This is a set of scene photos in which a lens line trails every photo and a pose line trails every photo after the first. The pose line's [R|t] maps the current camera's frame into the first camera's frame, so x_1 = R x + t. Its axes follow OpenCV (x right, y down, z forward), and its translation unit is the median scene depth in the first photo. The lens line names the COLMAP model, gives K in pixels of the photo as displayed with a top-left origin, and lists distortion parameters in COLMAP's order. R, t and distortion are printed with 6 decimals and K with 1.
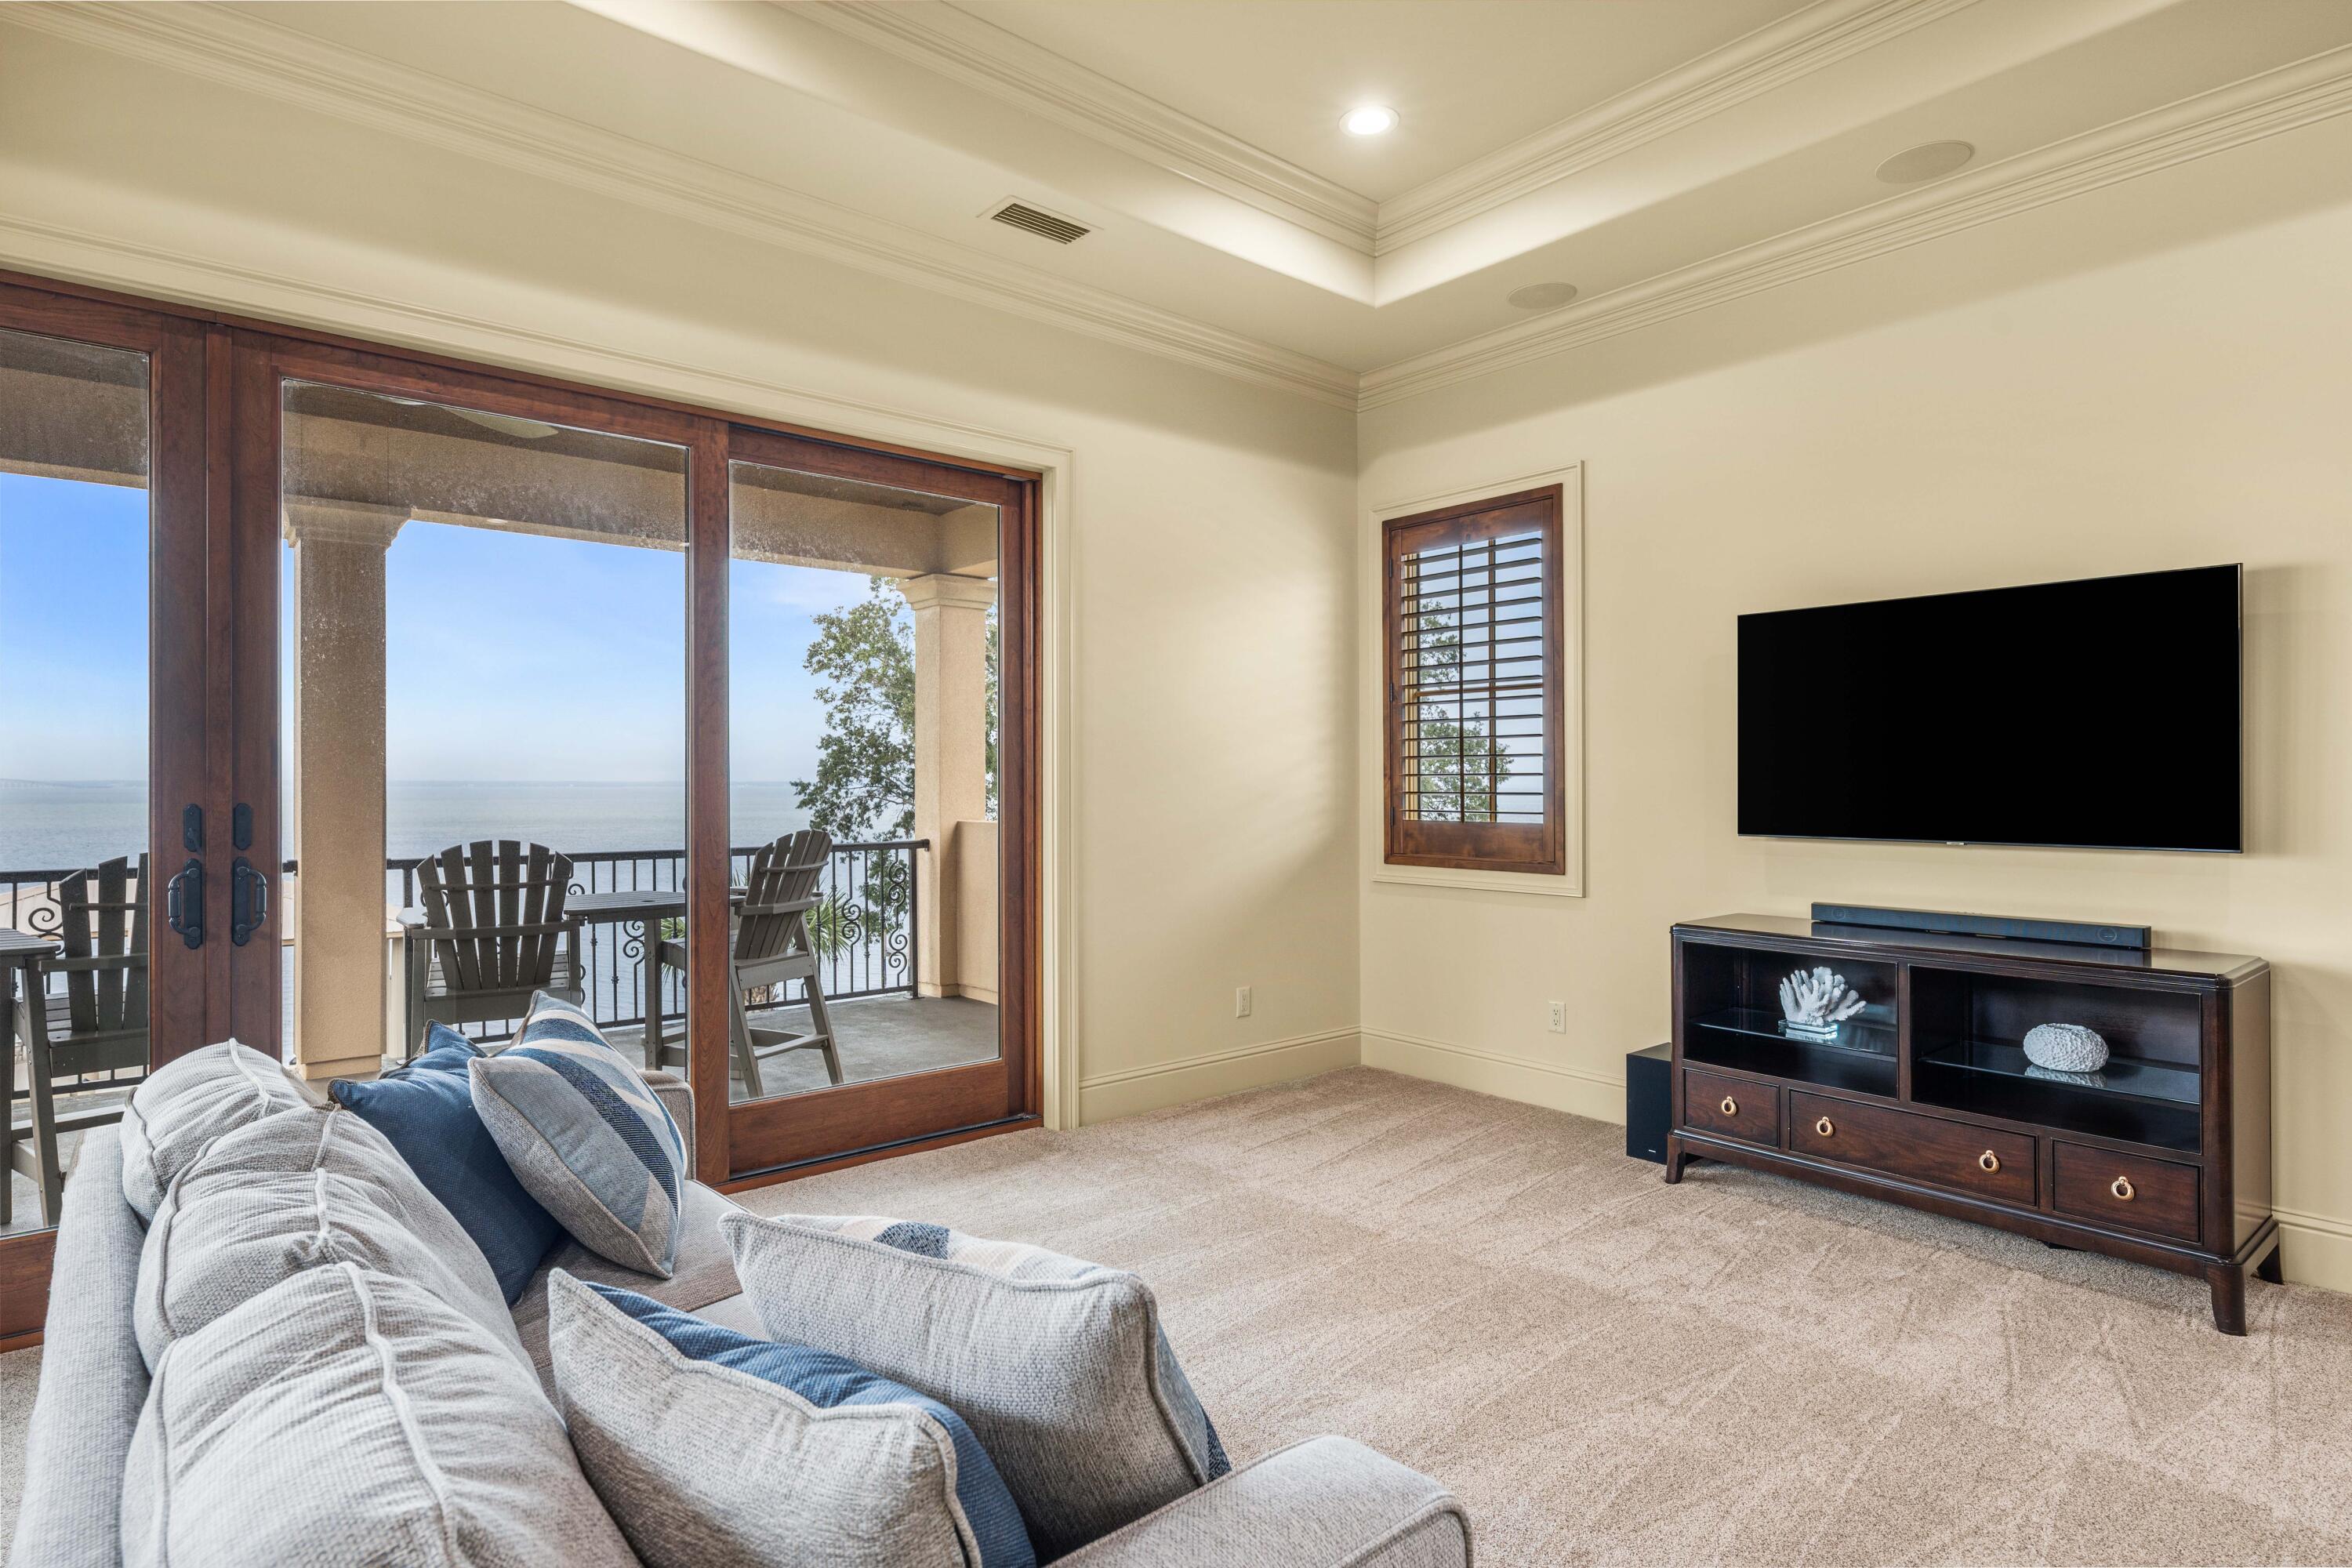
lens RADIAL K [[1272.4, 0, 1186.5], [0, 1272.4, 770.0], [0, 0, 1]] dist [0.029600, -0.001125]
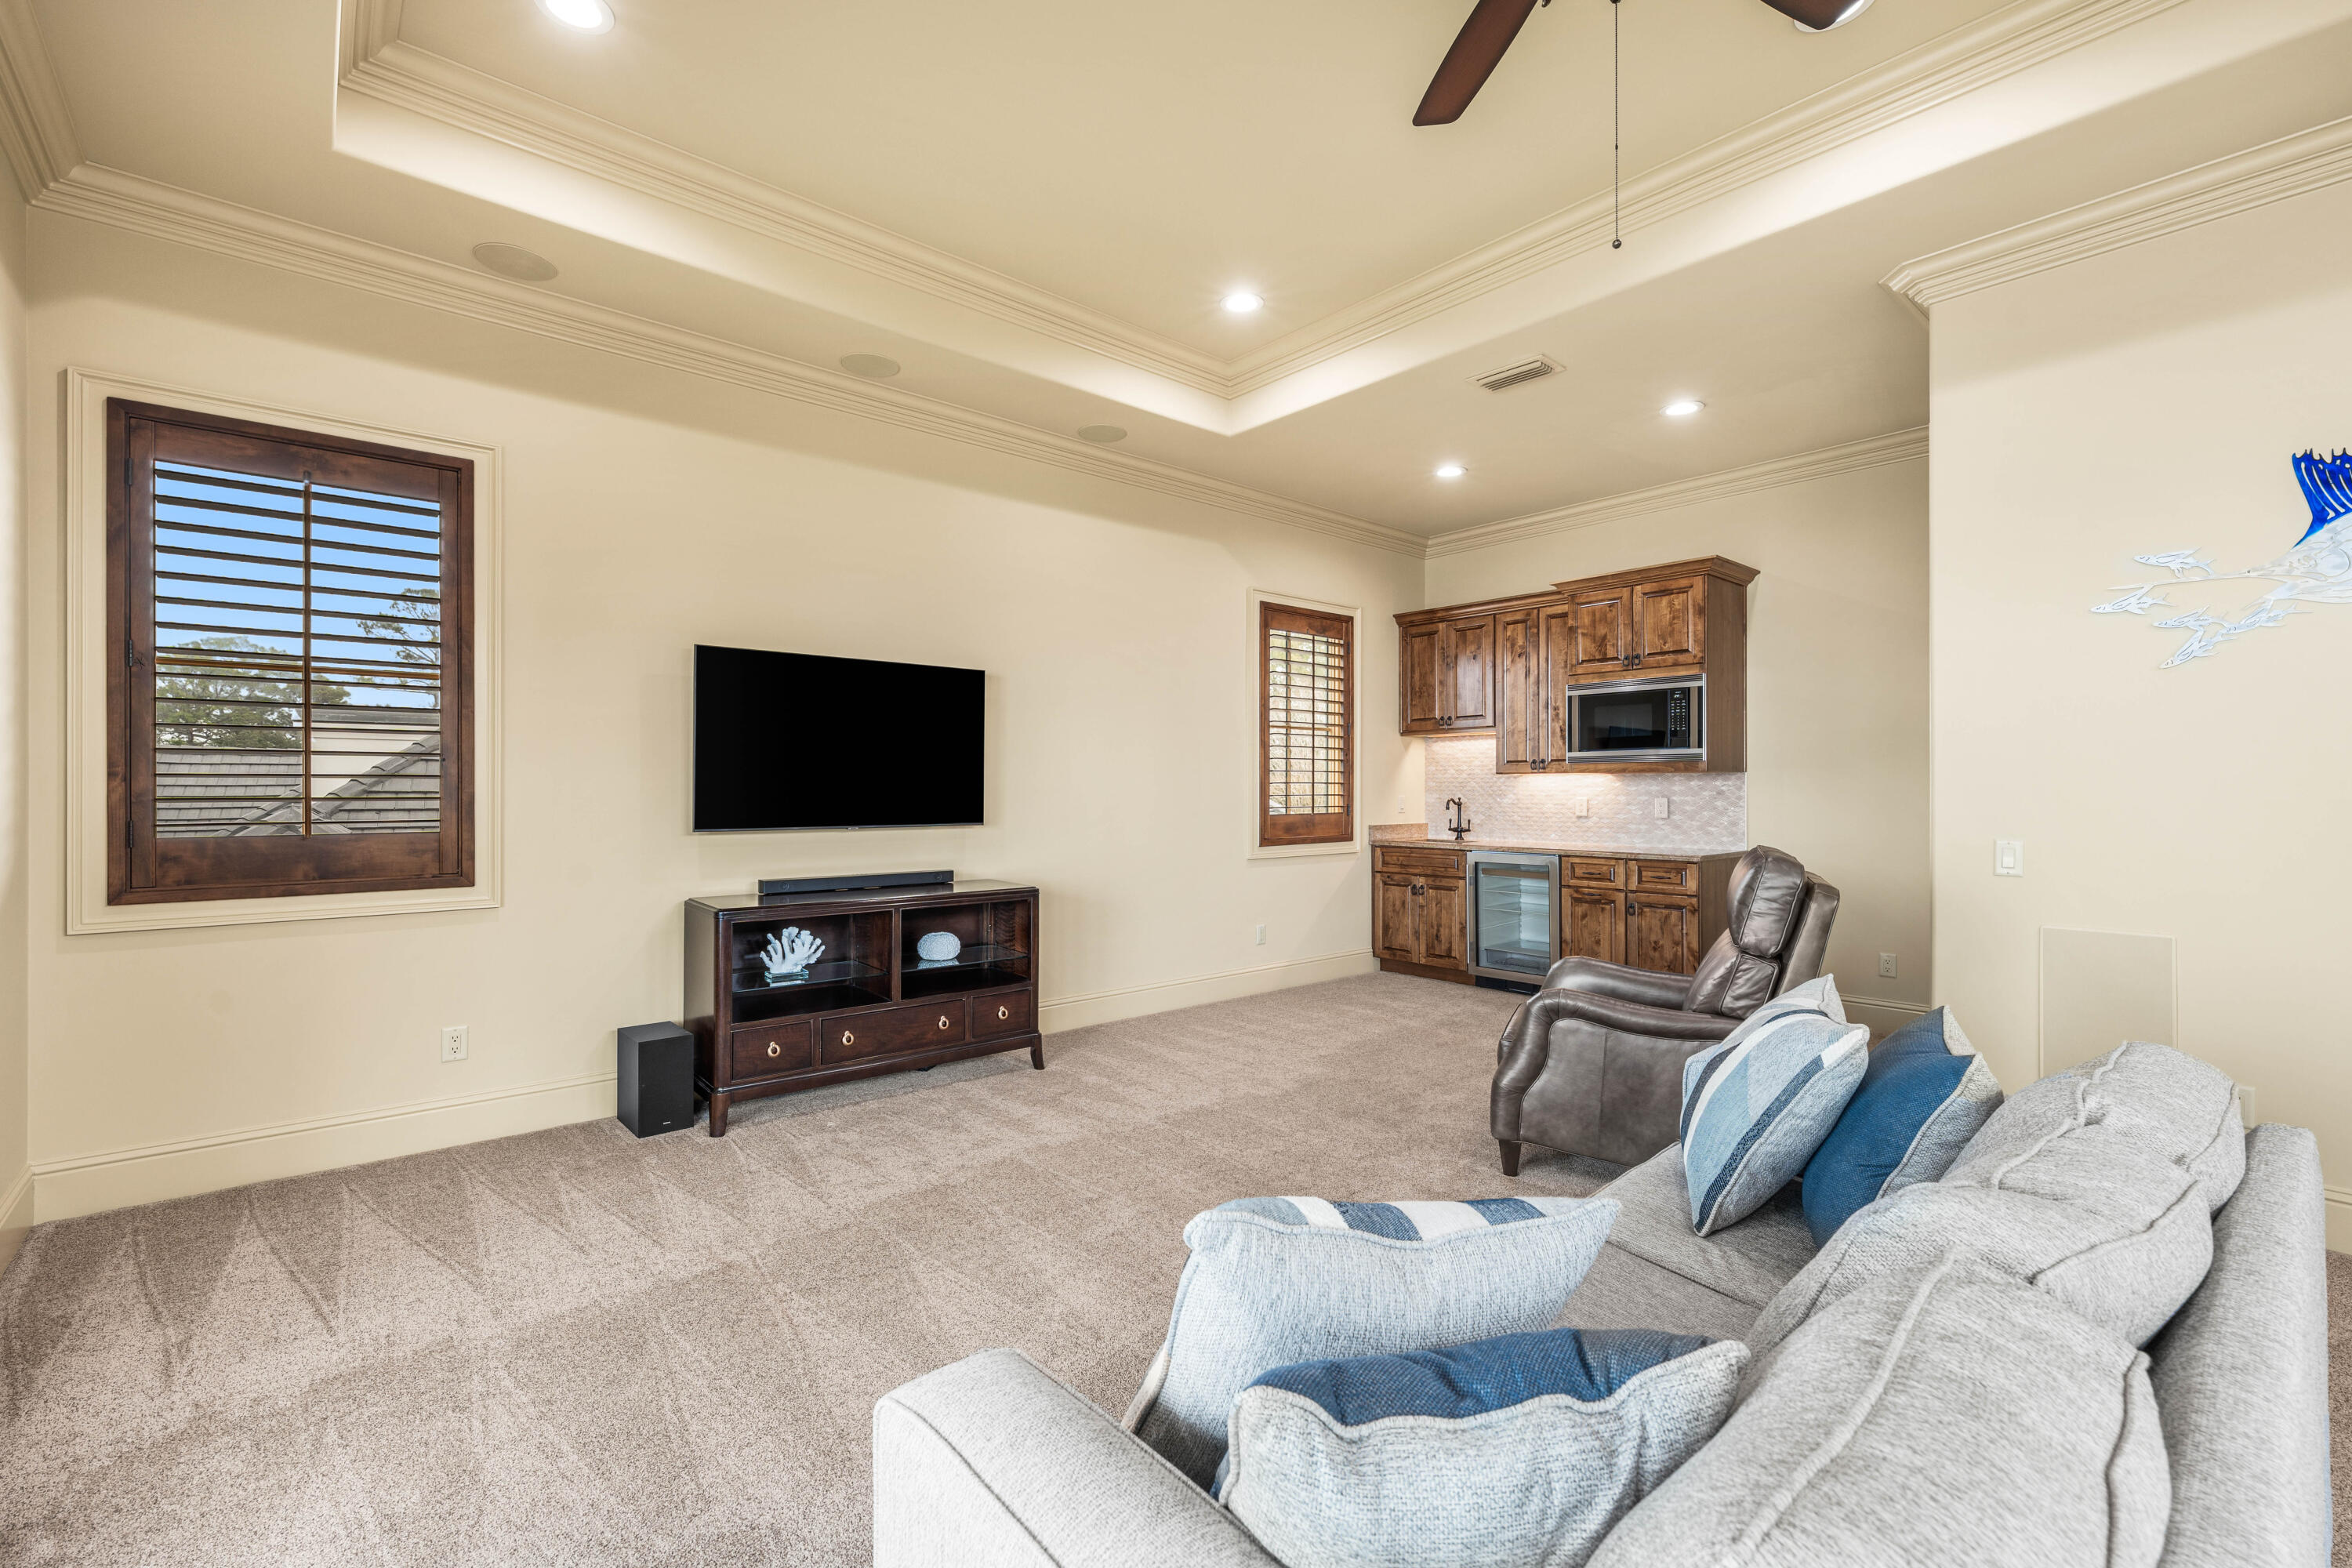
lens RADIAL K [[999.9, 0, 1168.0], [0, 999.9, 784.3], [0, 0, 1]] dist [0.005113, 0.000719]
pose [[-0.001713, 0.004490, 0.999988, -0.570659], [-0.011843, 0.999920, -0.004510, 0.007833], [-0.999928, -0.011850, -0.001659, 0.660860]]
